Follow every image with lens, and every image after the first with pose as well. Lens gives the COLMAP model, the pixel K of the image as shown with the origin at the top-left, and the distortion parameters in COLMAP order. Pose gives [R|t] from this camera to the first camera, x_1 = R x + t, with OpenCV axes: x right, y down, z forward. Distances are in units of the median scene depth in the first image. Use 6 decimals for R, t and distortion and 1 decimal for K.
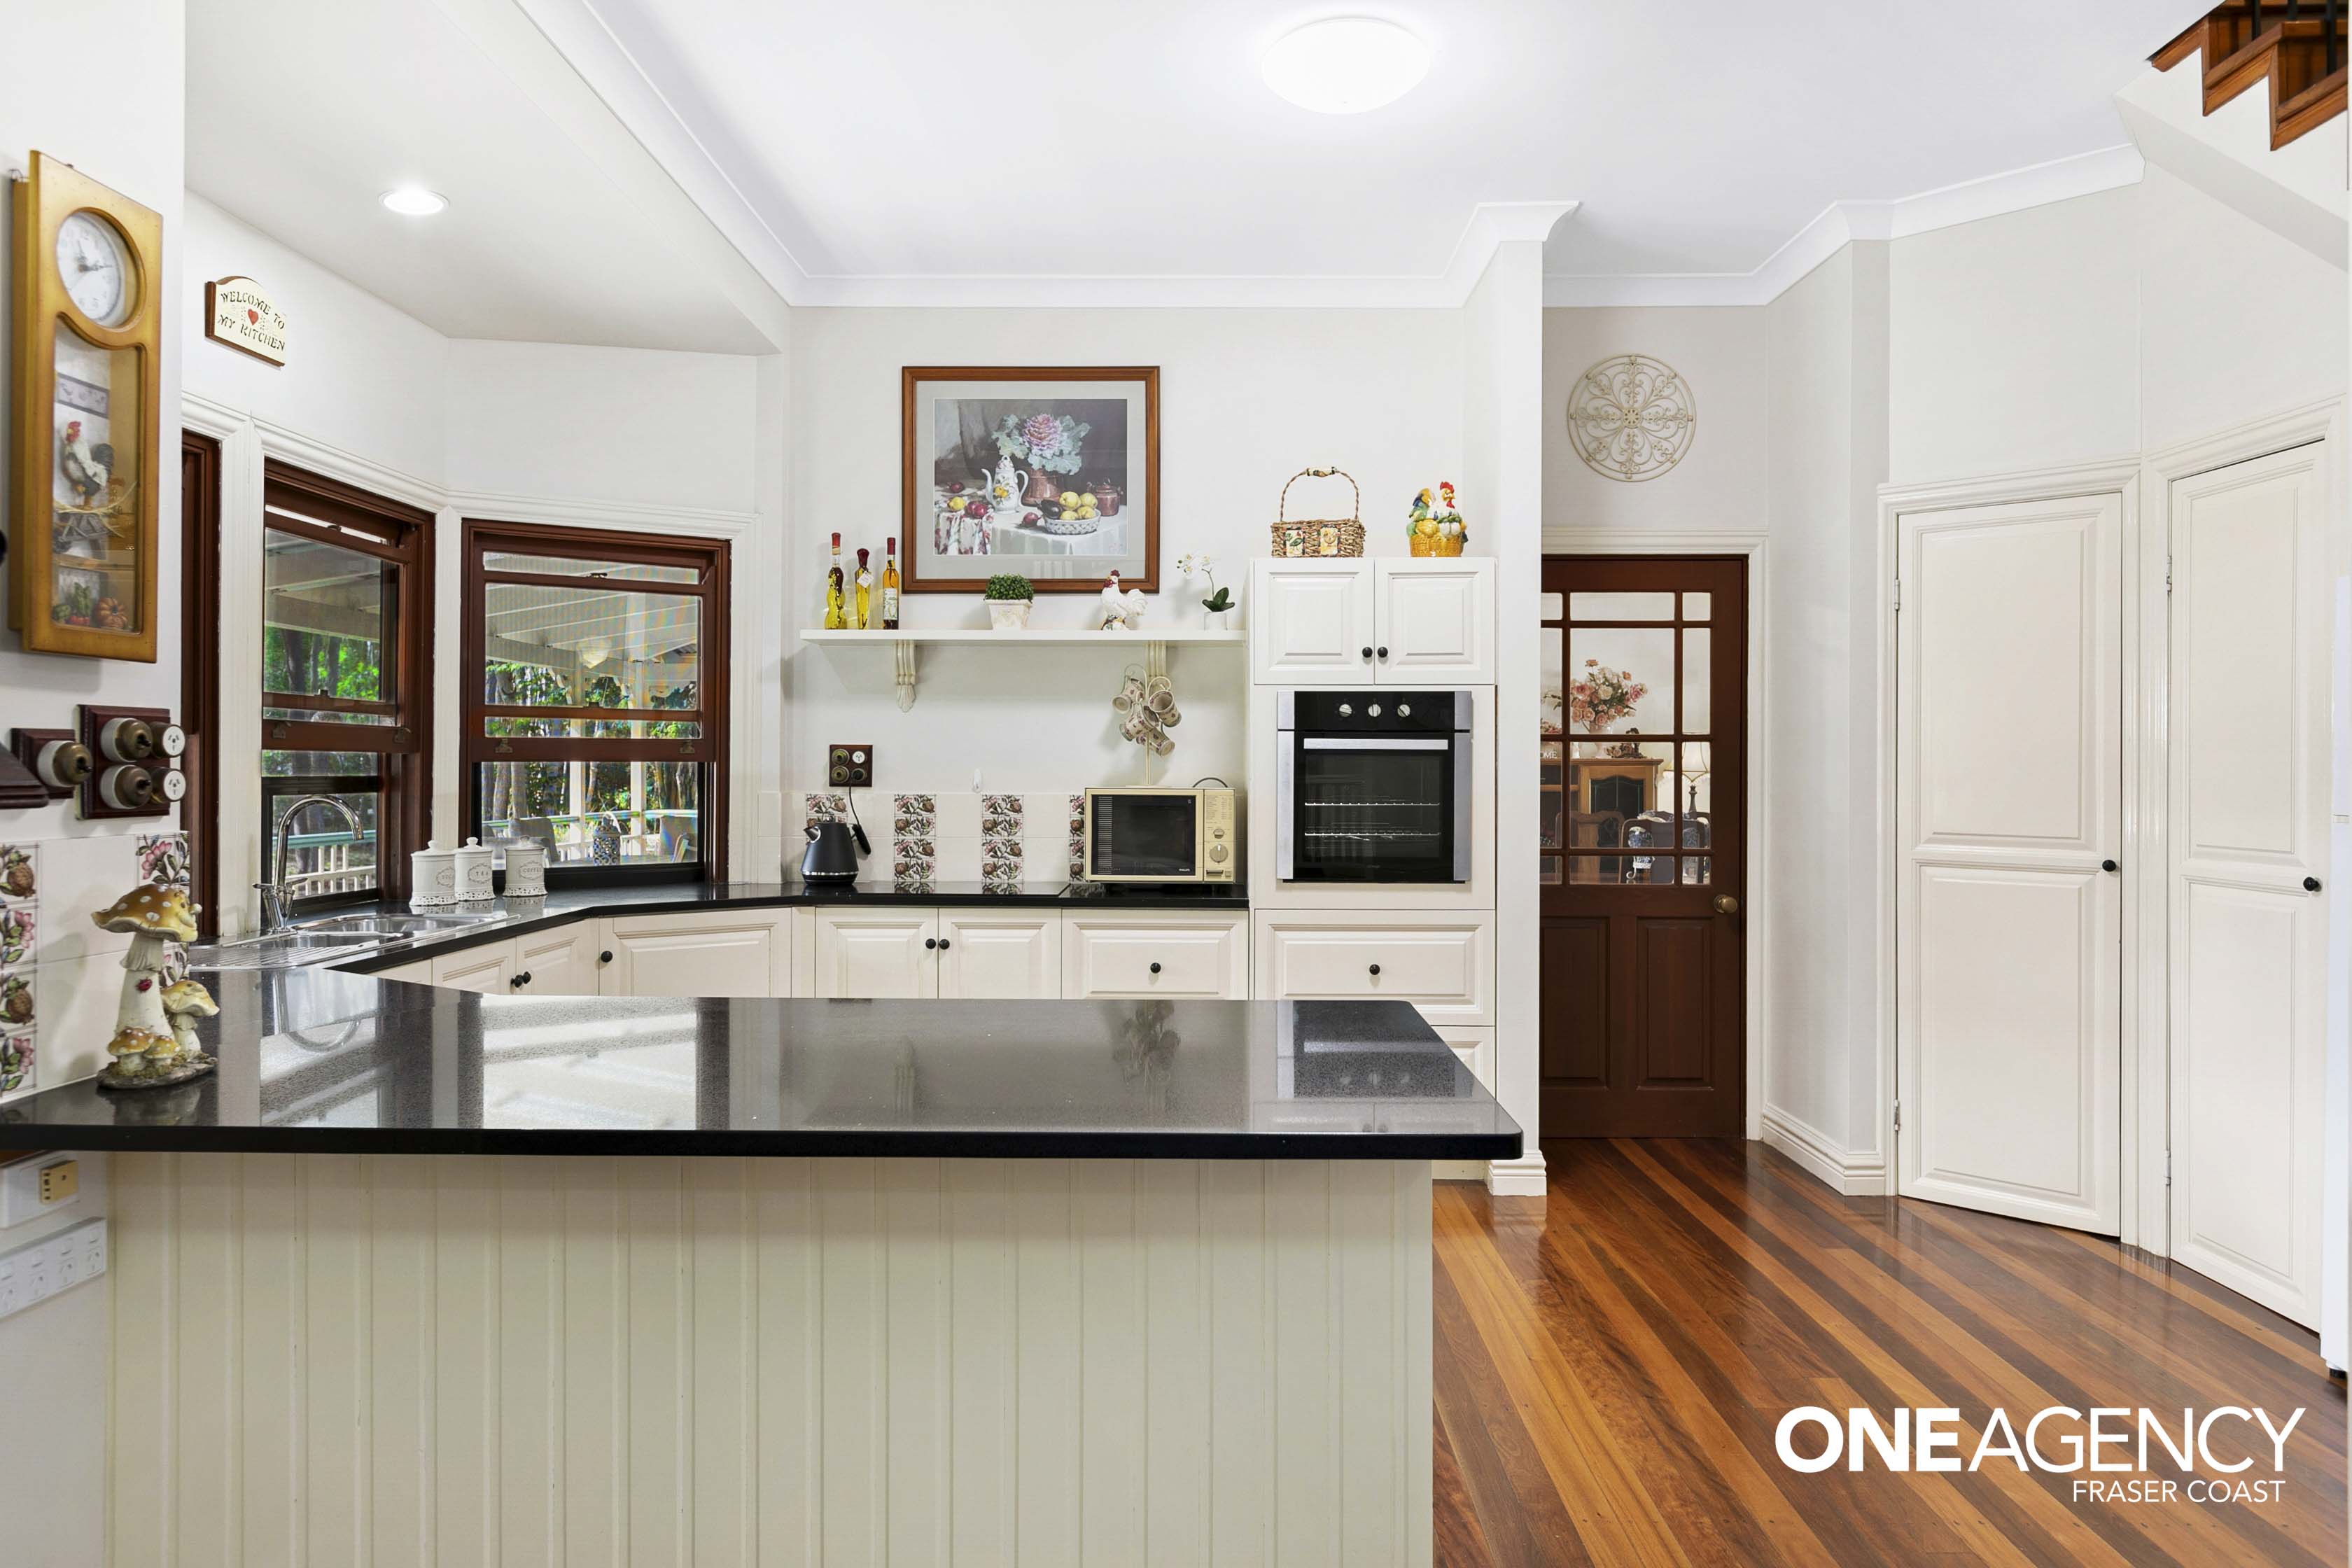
lens RADIAL K [[1461.0, 0, 1184.8], [0, 1461.0, 766.7], [0, 0, 1]] dist [-0.000787, -0.009342]
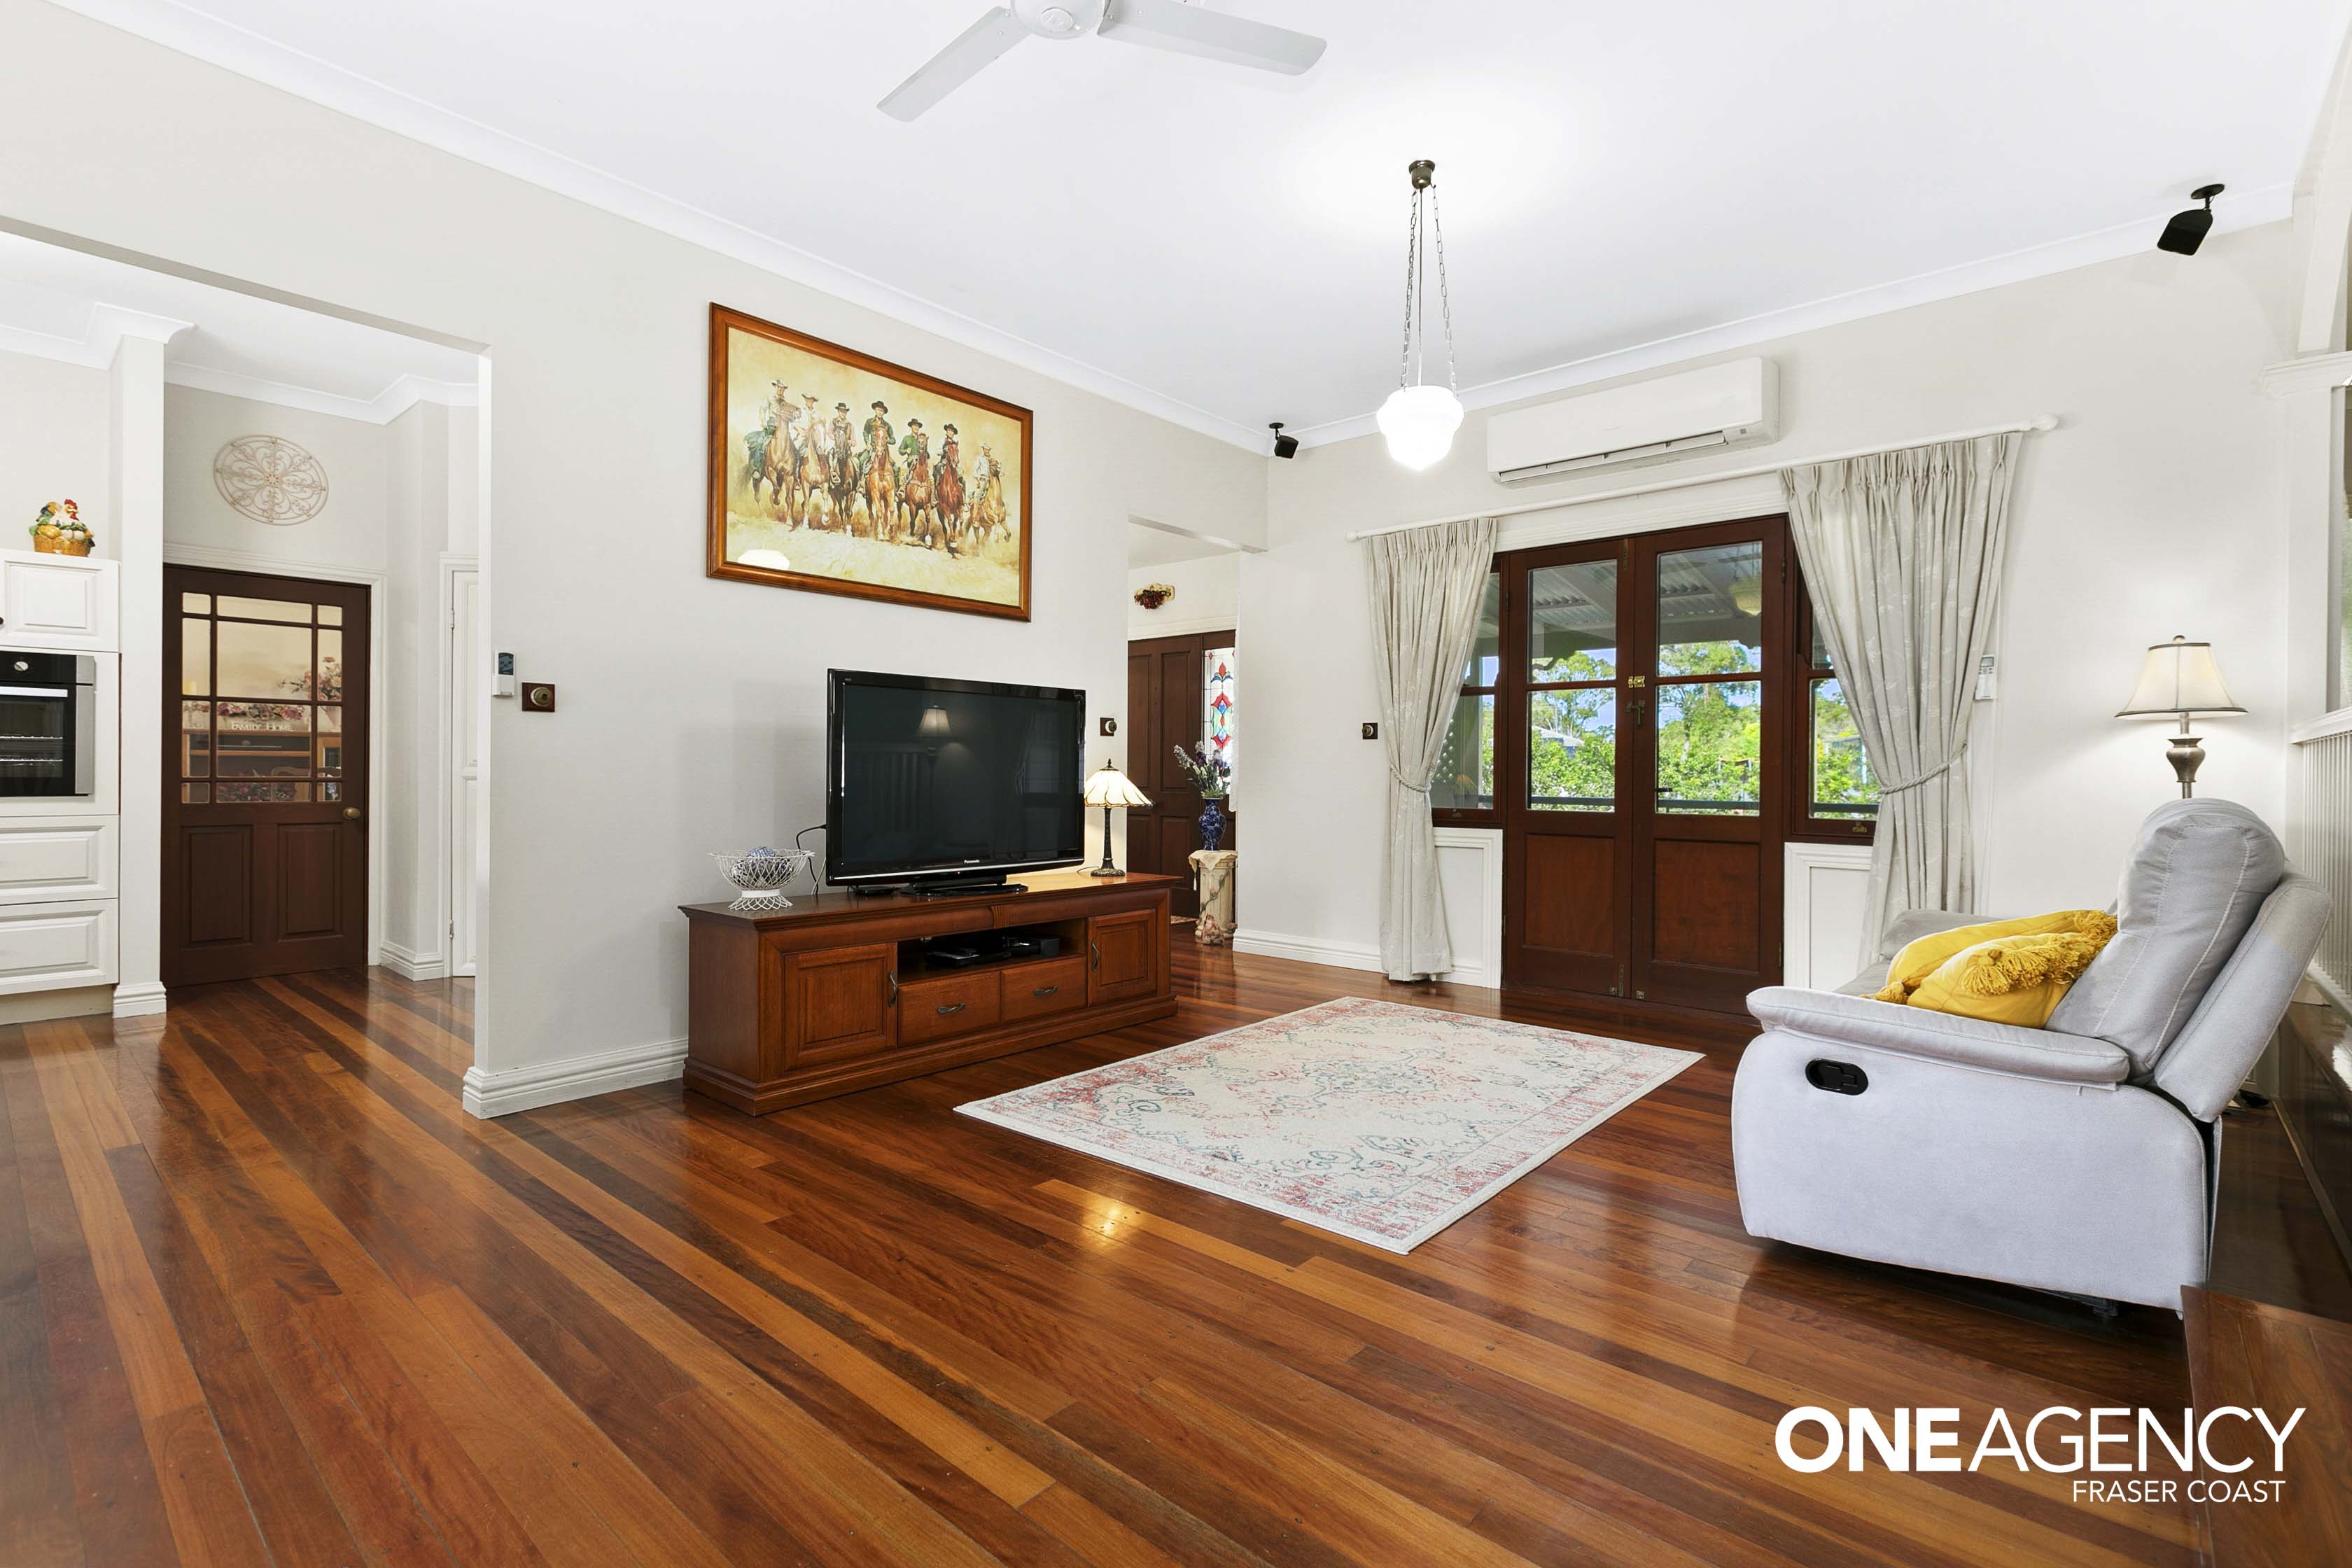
lens RADIAL K [[1070.5, 0, 1173.0], [0, 1070.5, 770.9], [0, 0, 1]] dist [0.004789, -0.001346]
pose [[0.652236, 0.001225, 0.758015, 0.089760], [-0.005084, 0.999983, 0.002759, 0.046935], [-0.757999, -0.005653, 0.652231, -0.414288]]
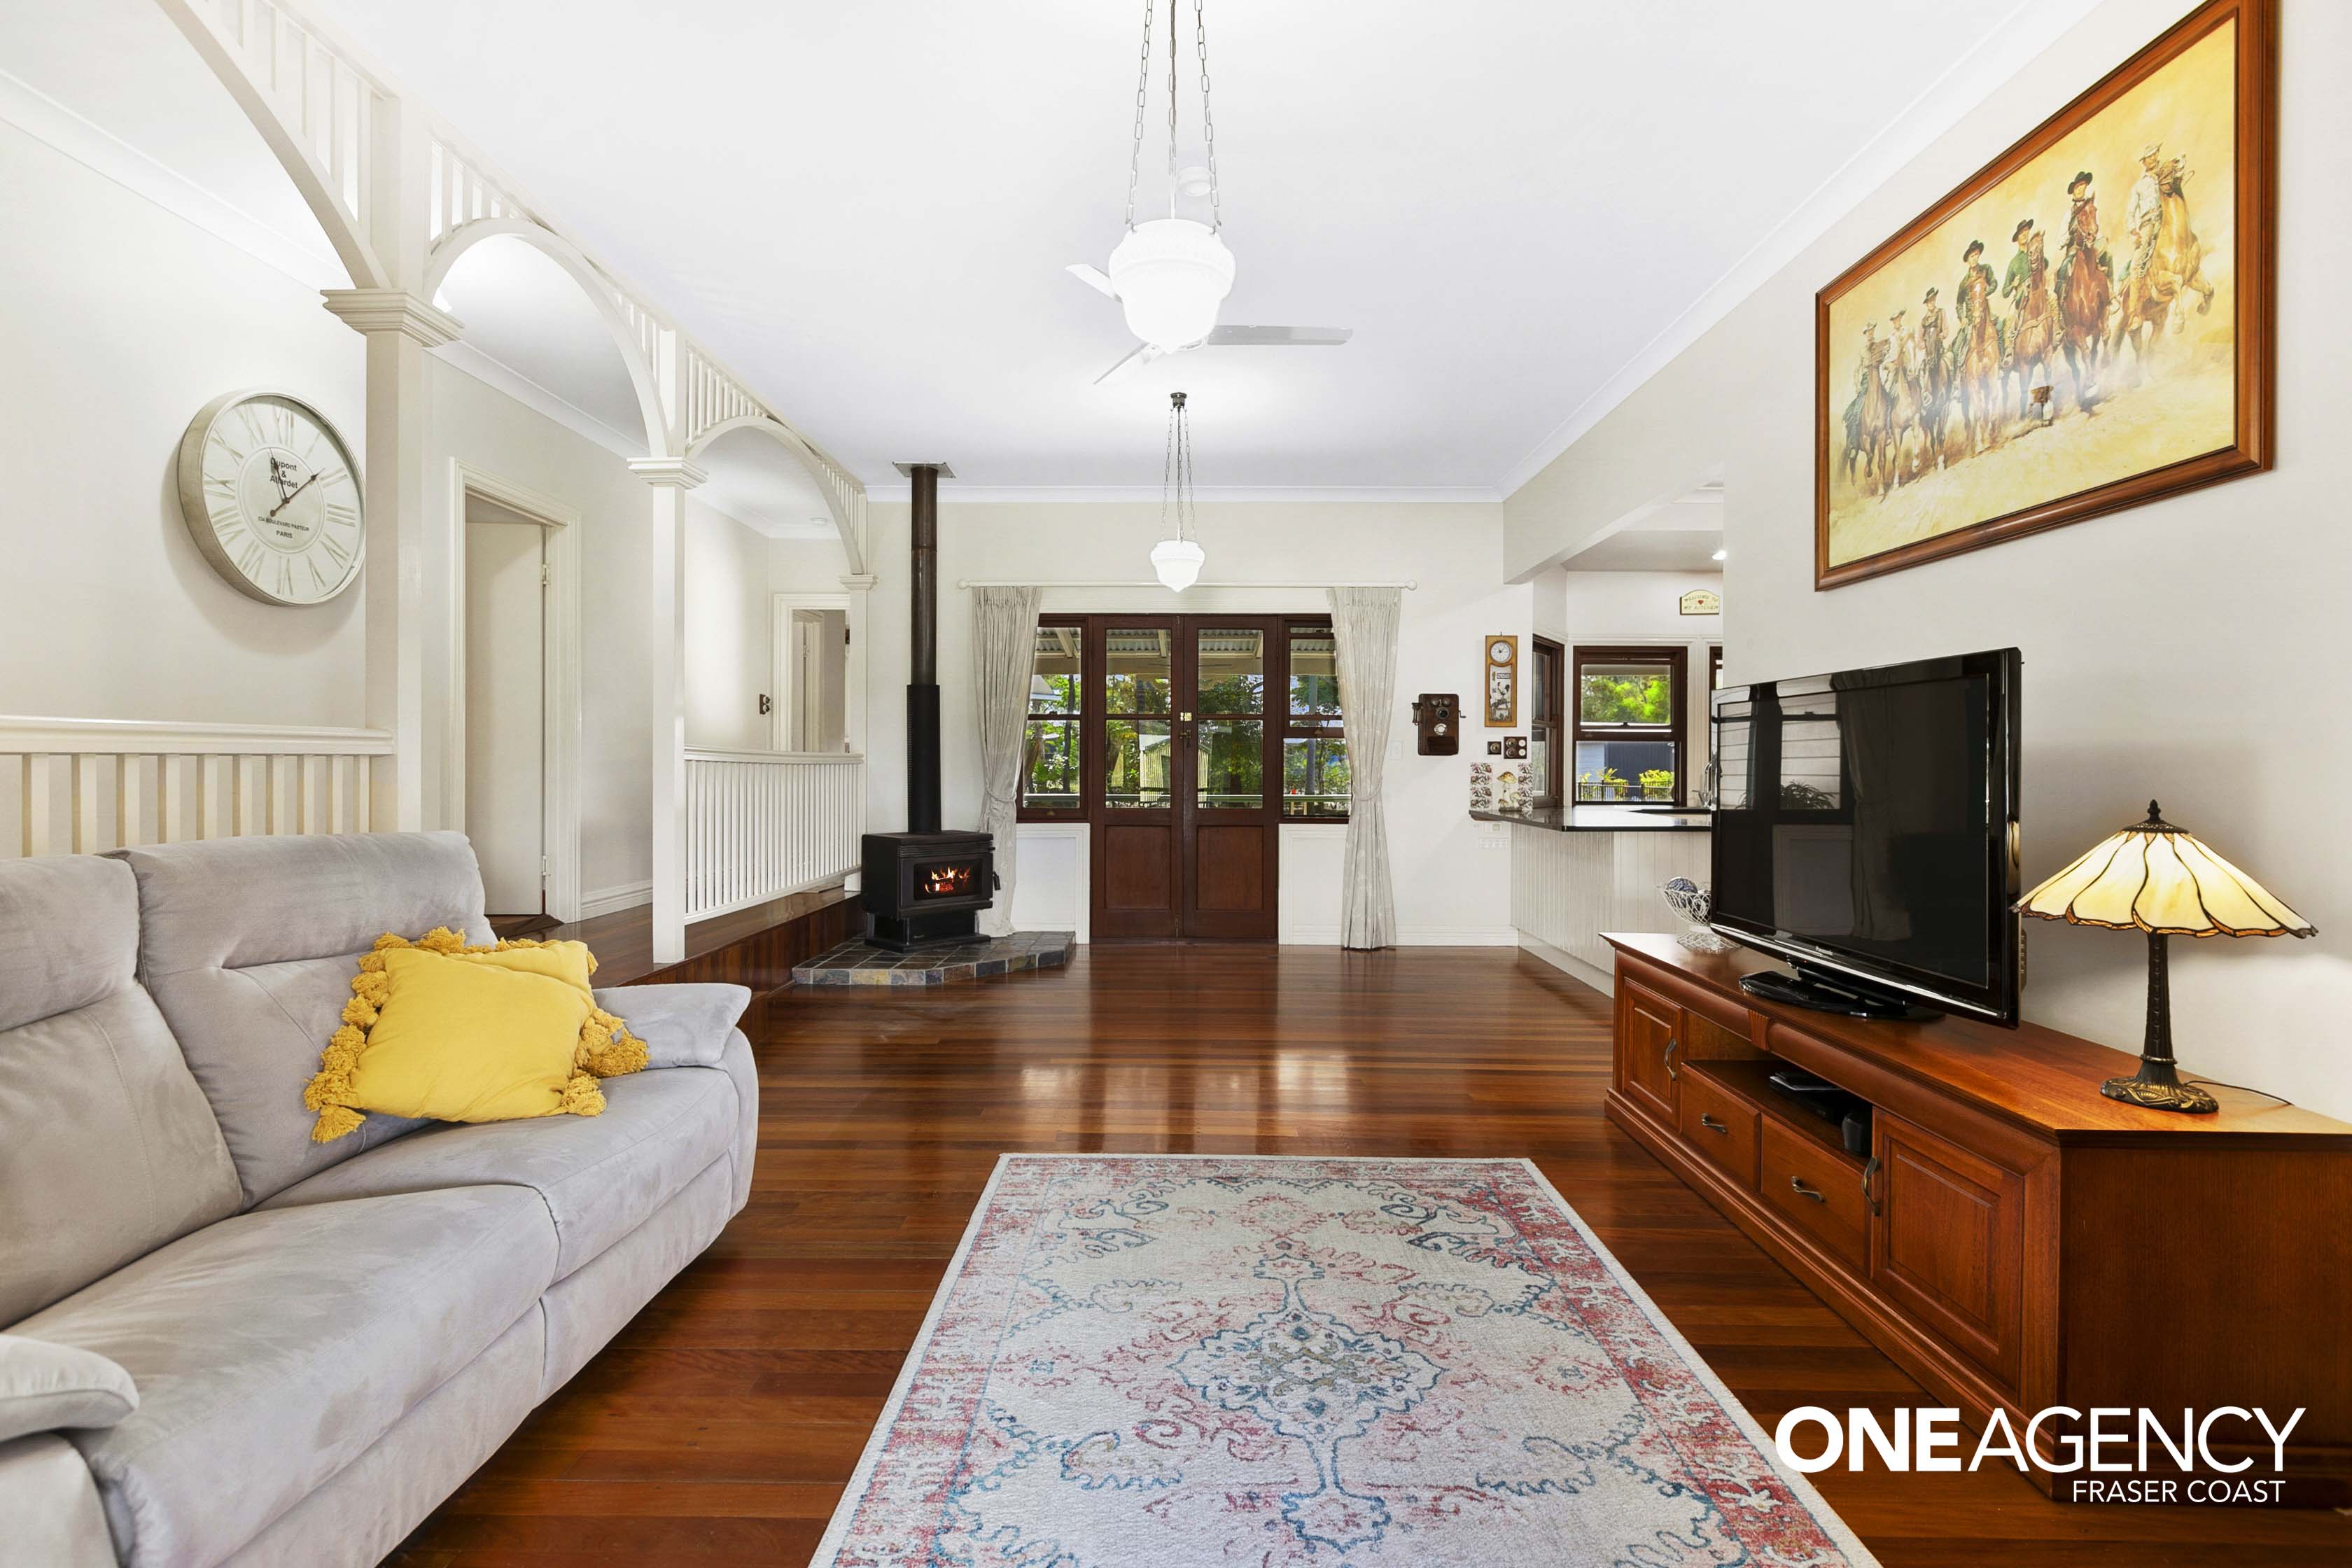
lens RADIAL K [[1110.9, 0, 1183.3], [0, 1110.9, 767.7], [0, 0, 1]] dist [-0.001403, -0.000183]
pose [[0.005734, 0.001620, -0.999982, 1.251345], [-0.007260, 0.999972, 0.001578, 0.027920], [0.999957, 0.007250, 0.005746, -0.058564]]
